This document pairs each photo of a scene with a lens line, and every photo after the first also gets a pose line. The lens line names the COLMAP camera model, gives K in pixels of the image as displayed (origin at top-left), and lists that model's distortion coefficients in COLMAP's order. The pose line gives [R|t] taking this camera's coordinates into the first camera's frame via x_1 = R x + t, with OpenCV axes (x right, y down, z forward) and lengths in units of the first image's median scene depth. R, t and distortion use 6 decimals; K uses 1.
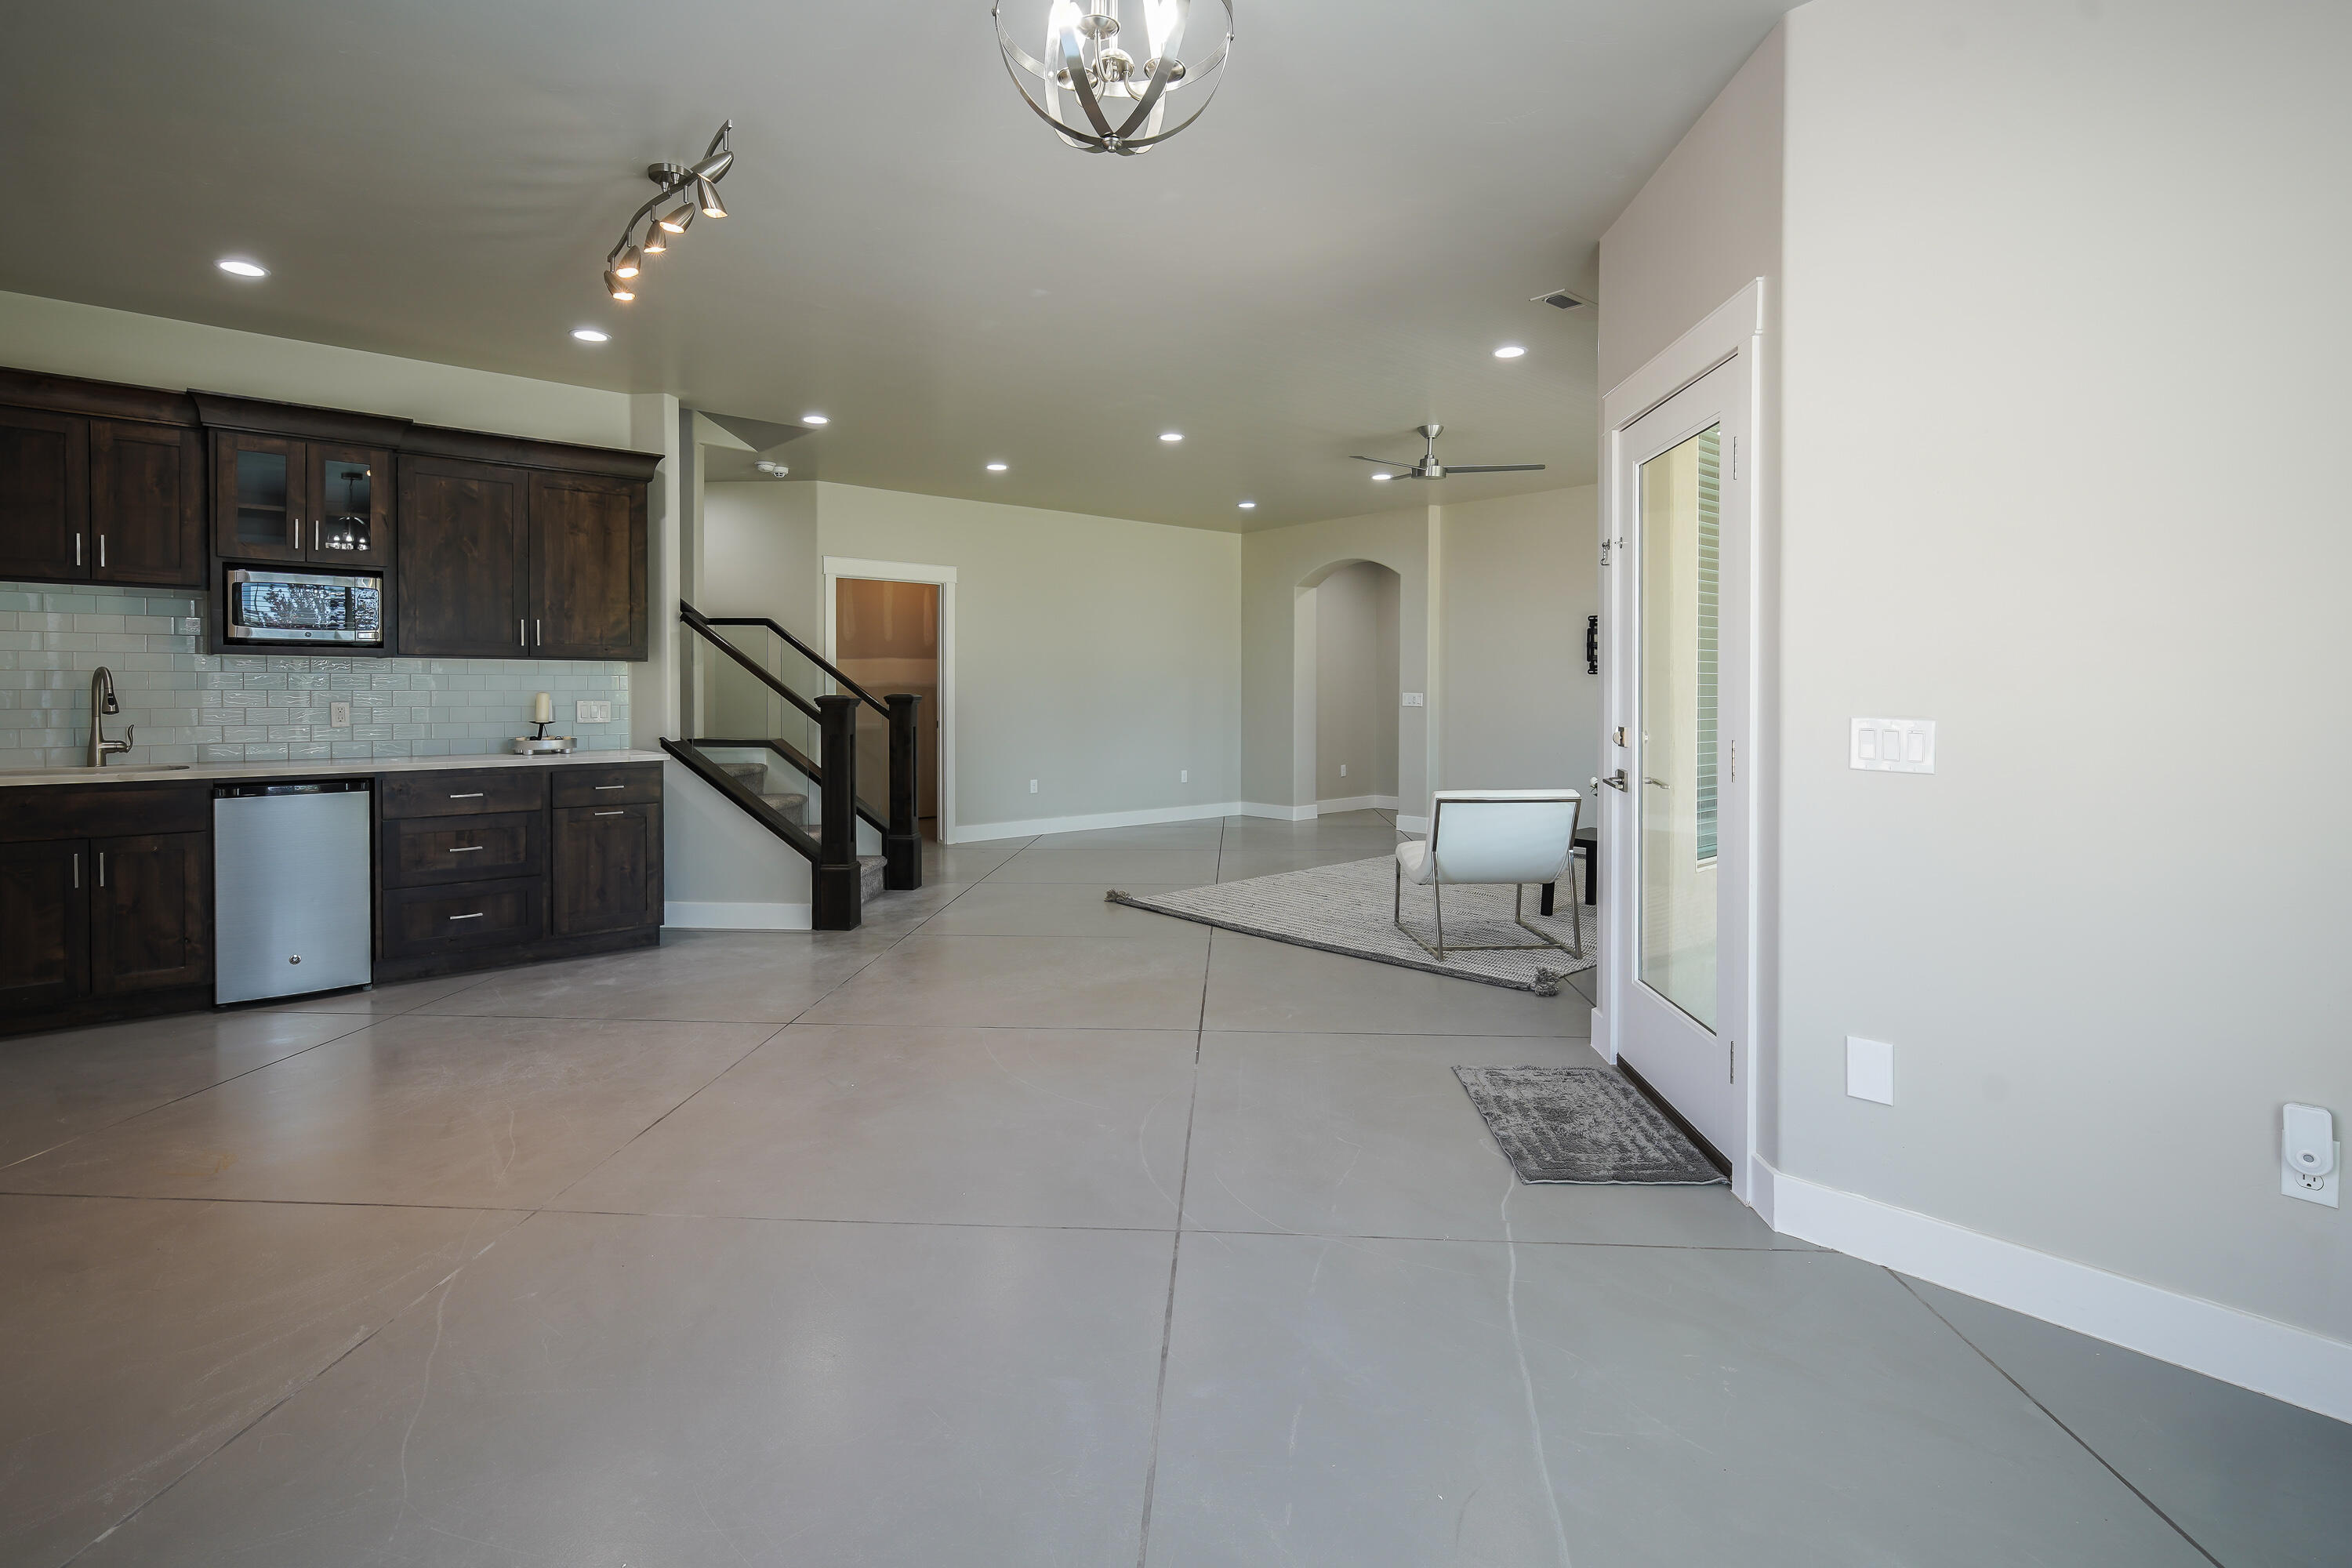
lens RADIAL K [[1193.9, 0, 1172.5], [0, 1193.9, 707.7], [0, 0, 1]] dist [0.001265, 0.000482]
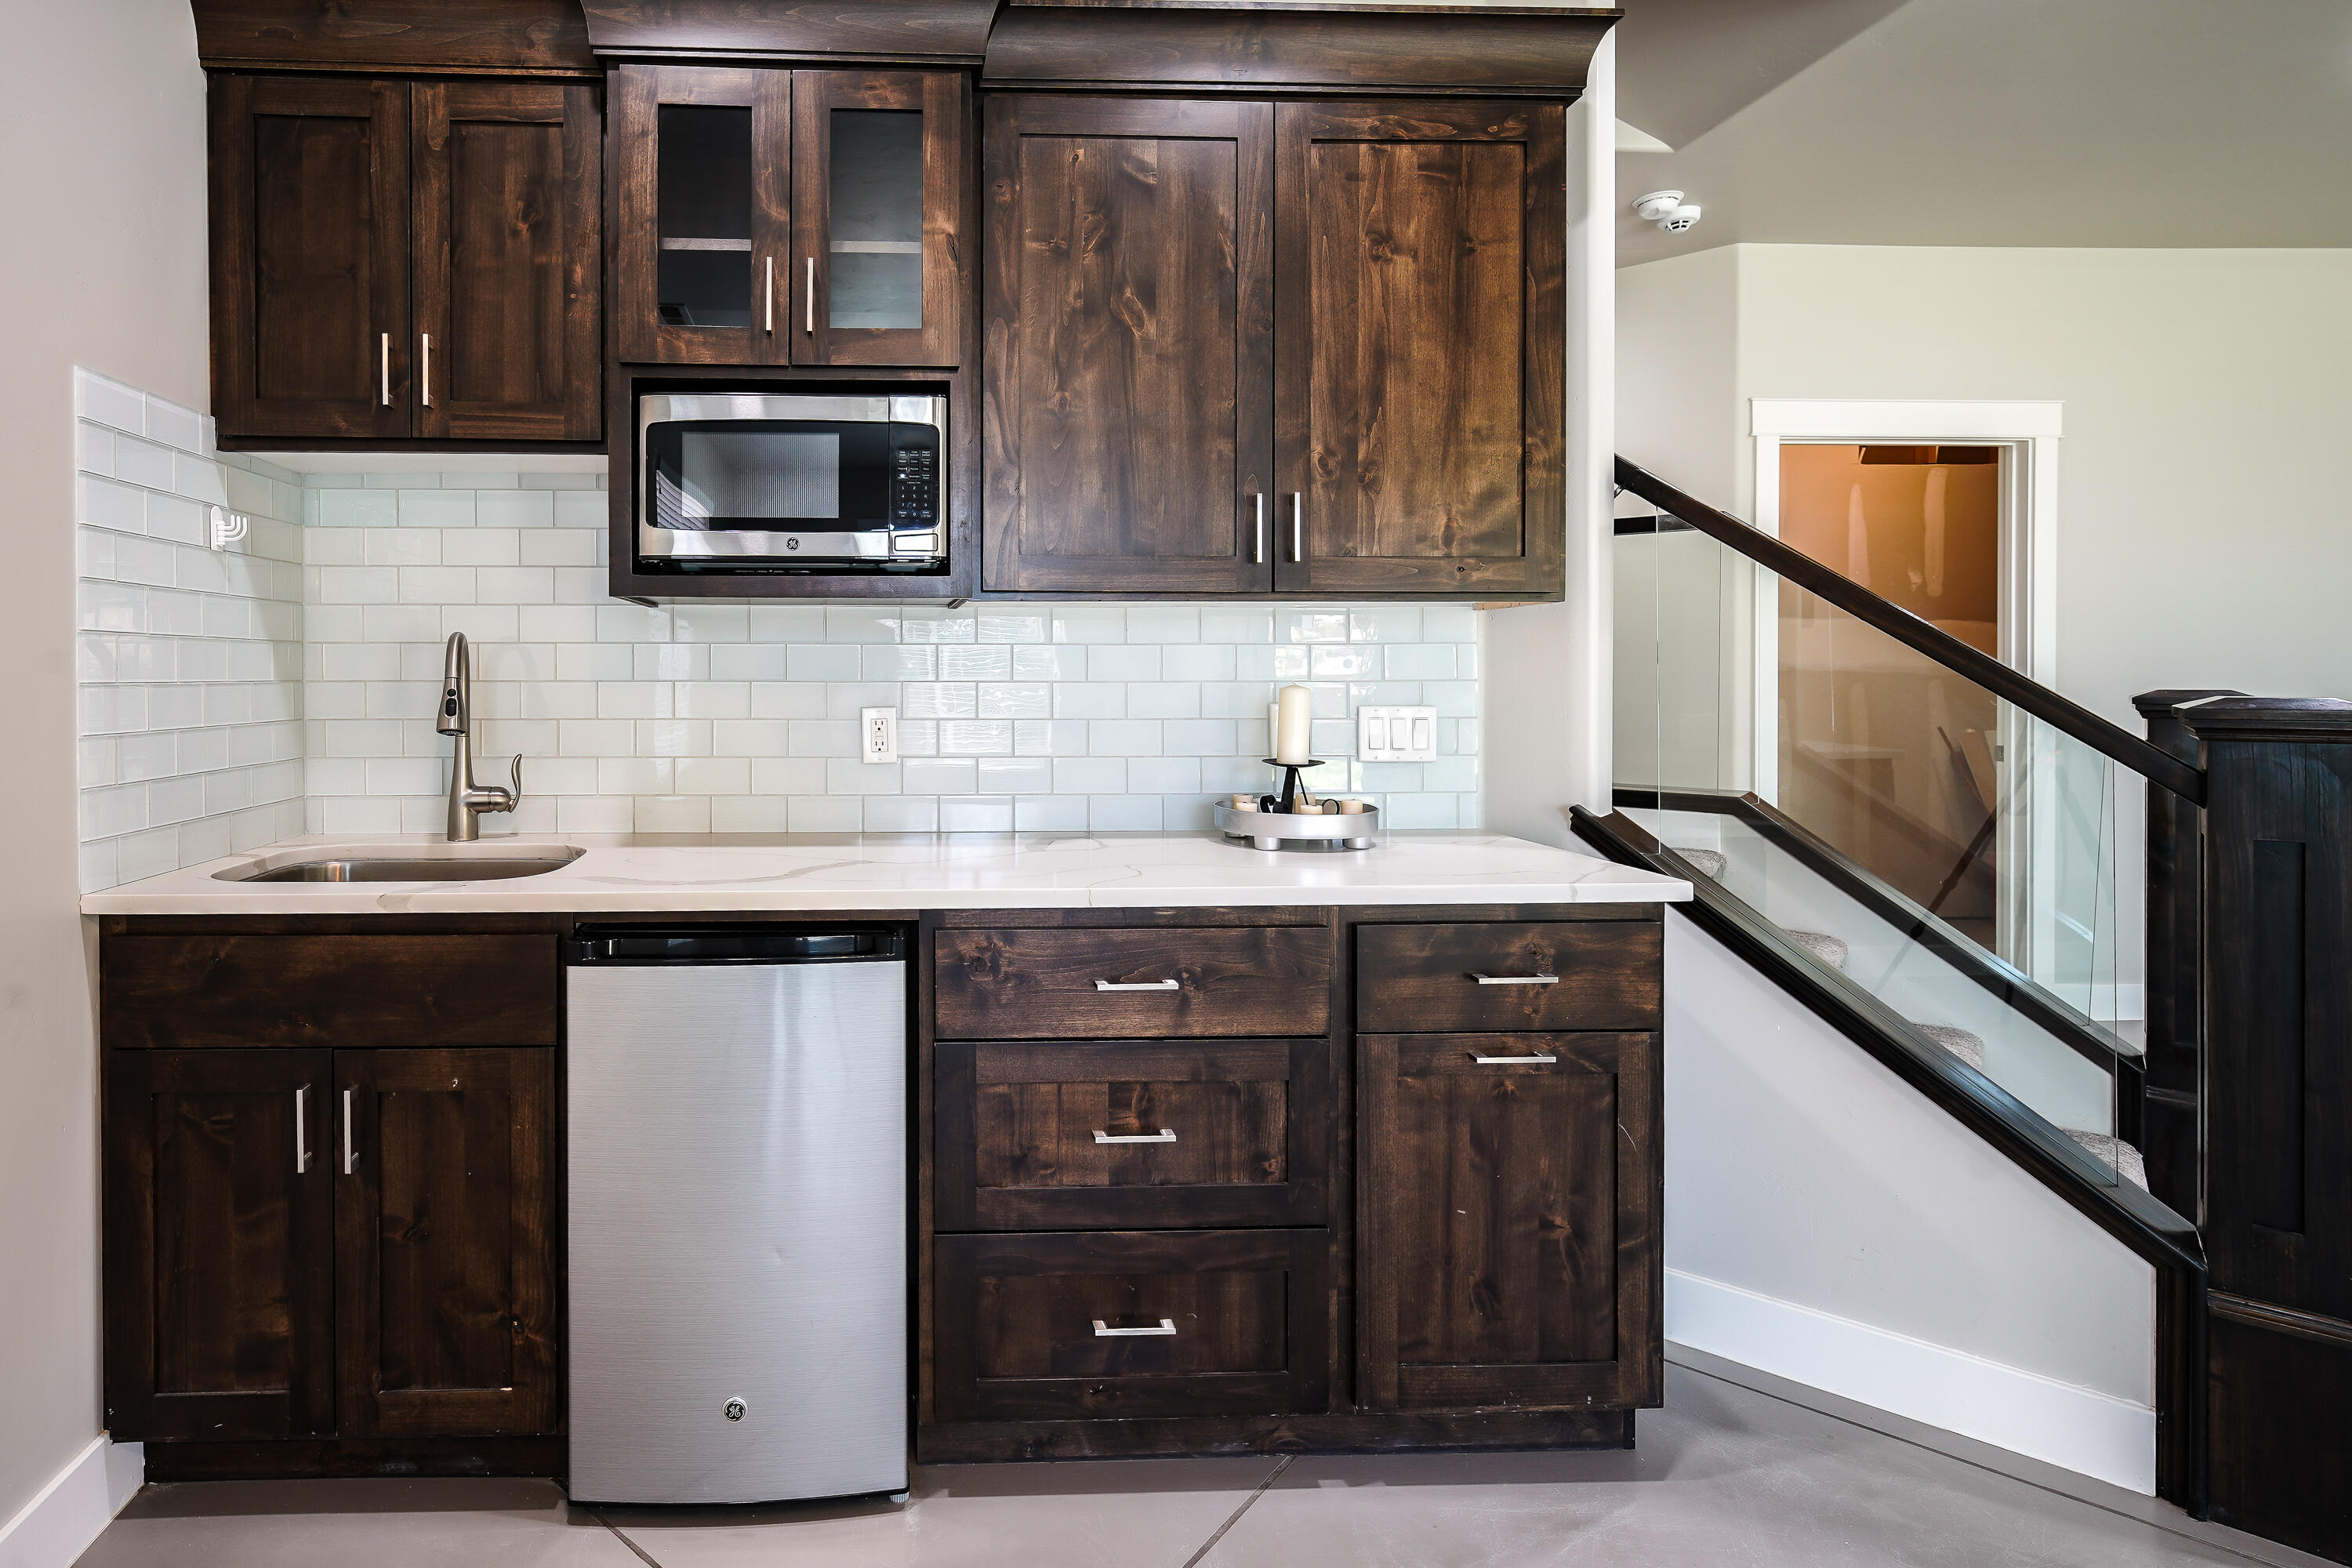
lens RADIAL K [[1193.9, 0, 1172.5], [0, 1193.9, 707.7], [0, 0, 1]] dist [0.001265, 0.000482]
pose [[0.897092, 0.009806, -0.441736, -0.412488], [-0.005071, 0.999916, 0.011898, -0.010878], [0.441815, -0.008434, 0.897066, 0.666836]]
